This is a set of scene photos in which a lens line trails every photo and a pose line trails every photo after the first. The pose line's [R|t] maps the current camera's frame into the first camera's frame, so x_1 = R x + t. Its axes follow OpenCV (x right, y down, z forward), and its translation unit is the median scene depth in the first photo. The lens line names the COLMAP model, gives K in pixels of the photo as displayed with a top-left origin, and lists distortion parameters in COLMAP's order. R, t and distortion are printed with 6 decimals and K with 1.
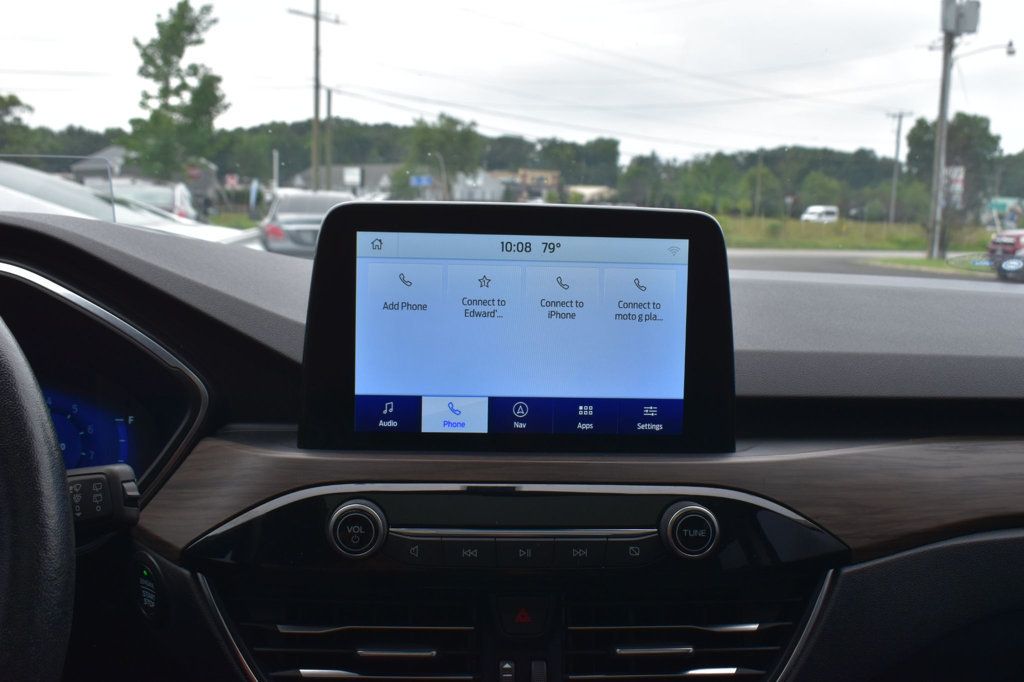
lens RADIAL K [[1001.8, 0, 512.0], [0, 1001.8, 341.0], [0, 0, 1]] dist [-0.088586, 0.020668]
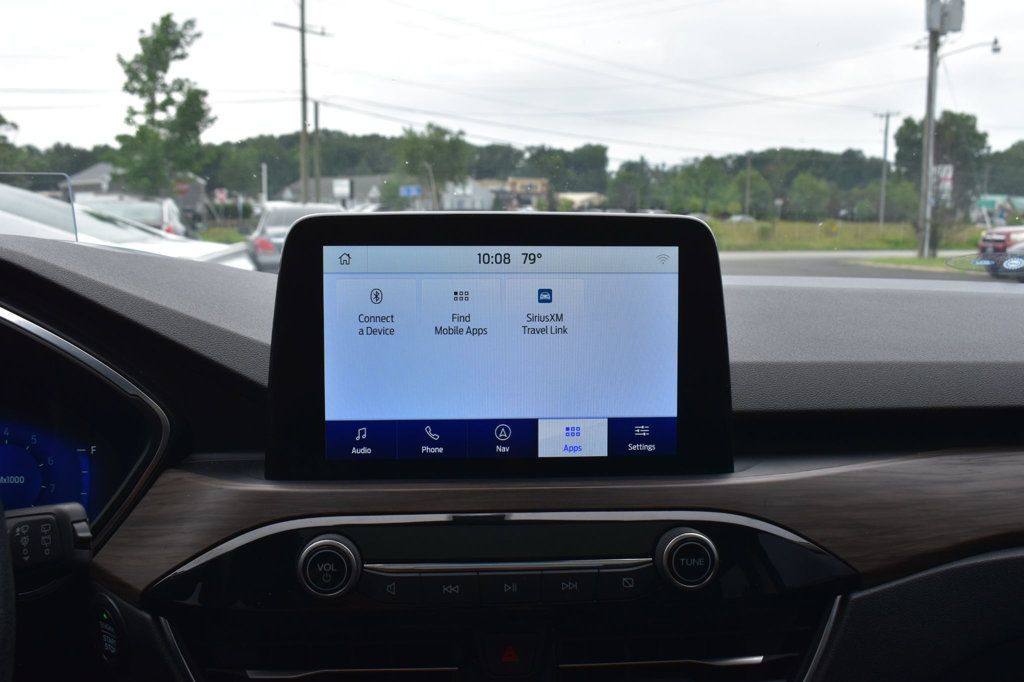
lens RADIAL K [[1002.3, 0, 512.0], [0, 1002.3, 341.0], [0, 0, 1]] dist [-0.085314, 0.012513]
pose [[0.999716, -0.022805, 0.006950, 0.011610], [0.022860, 0.999706, -0.008045, -0.008412], [-0.006765, 0.008202, 0.999943, 0.060620]]
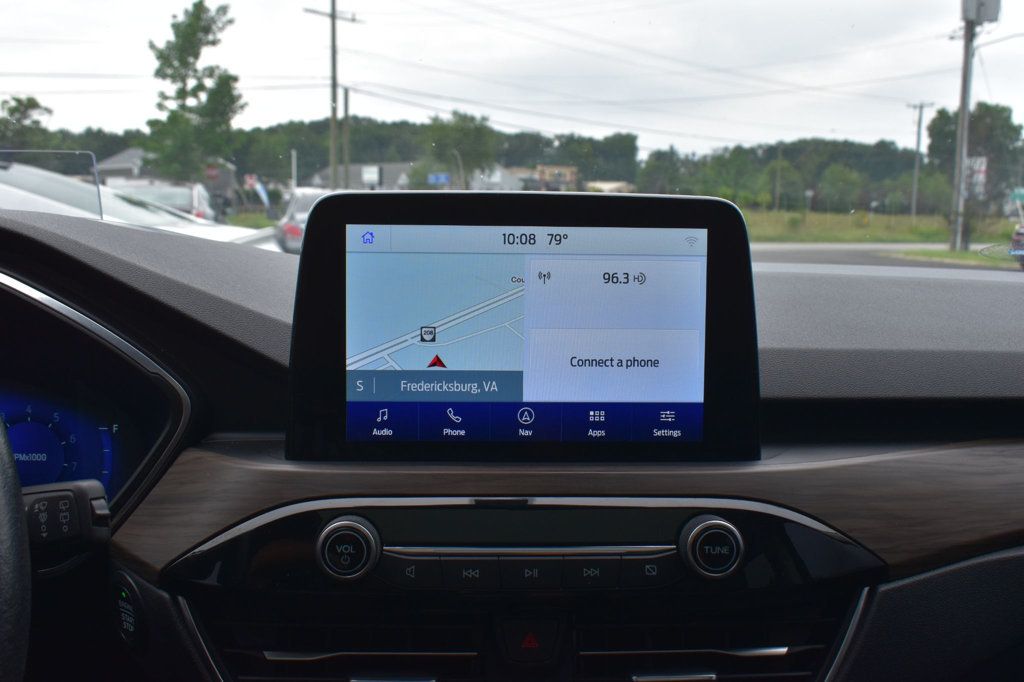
lens RADIAL K [[1002.3, 0, 512.0], [0, 1002.3, 341.0], [0, 0, 1]] dist [-0.085314, 0.012513]
pose [[0.999749, -0.010120, -0.020002, 0.013798], [0.010183, 0.999943, 0.003061, -0.002885], [0.019970, -0.003264, 0.999795, 0.074191]]
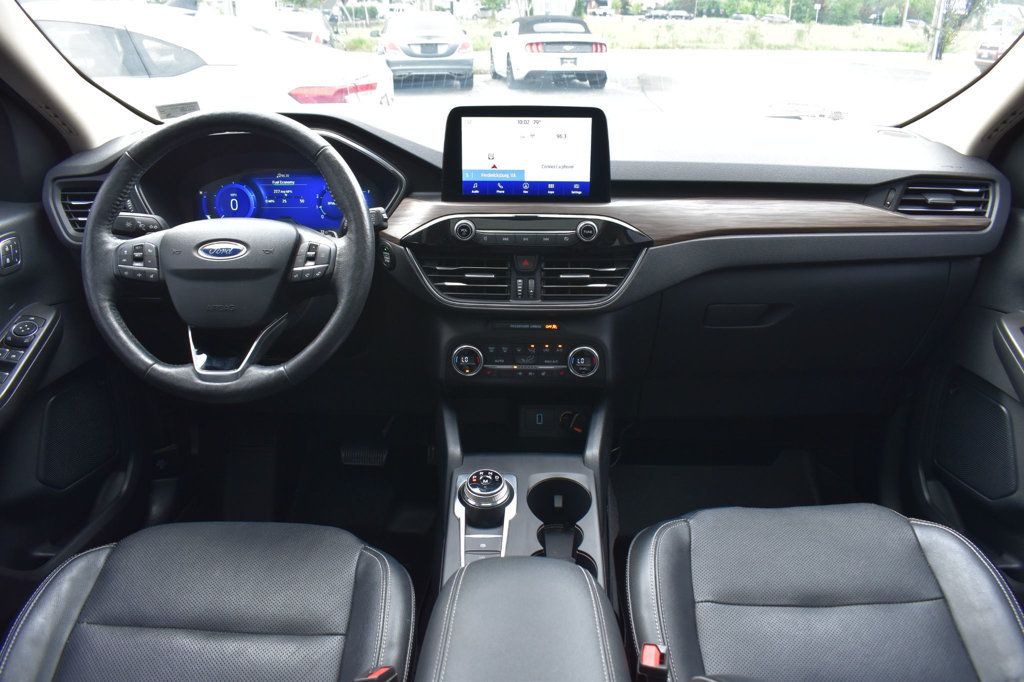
lens RADIAL K [[794.2, 0, 512.0], [0, 794.2, 341.0], [0, 0, 1]] dist [-0.089024, 0.005384]
pose [[0.995952, 0.011469, -0.089151, 0.149946], [0.012286, 0.965145, 0.261426, -0.075105], [0.089042, -0.261463, 0.961098, -1.011274]]
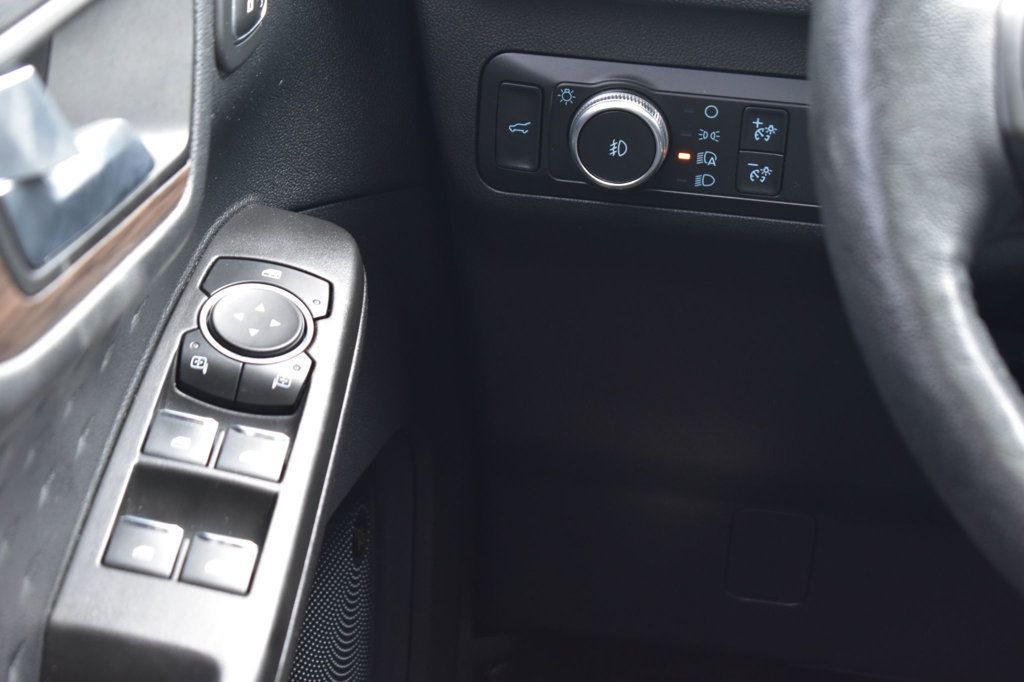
lens RADIAL K [[2310.9, 0, 512.0], [0, 2310.9, 341.0], [0, 0, 1]] dist [-0.045906, 0.027166]
pose [[0.983905, 0.097335, -0.149857, -0.933105], [-0.050936, 0.956604, 0.286905, 0.029254], [0.171279, -0.274654, 0.946165, -0.414915]]
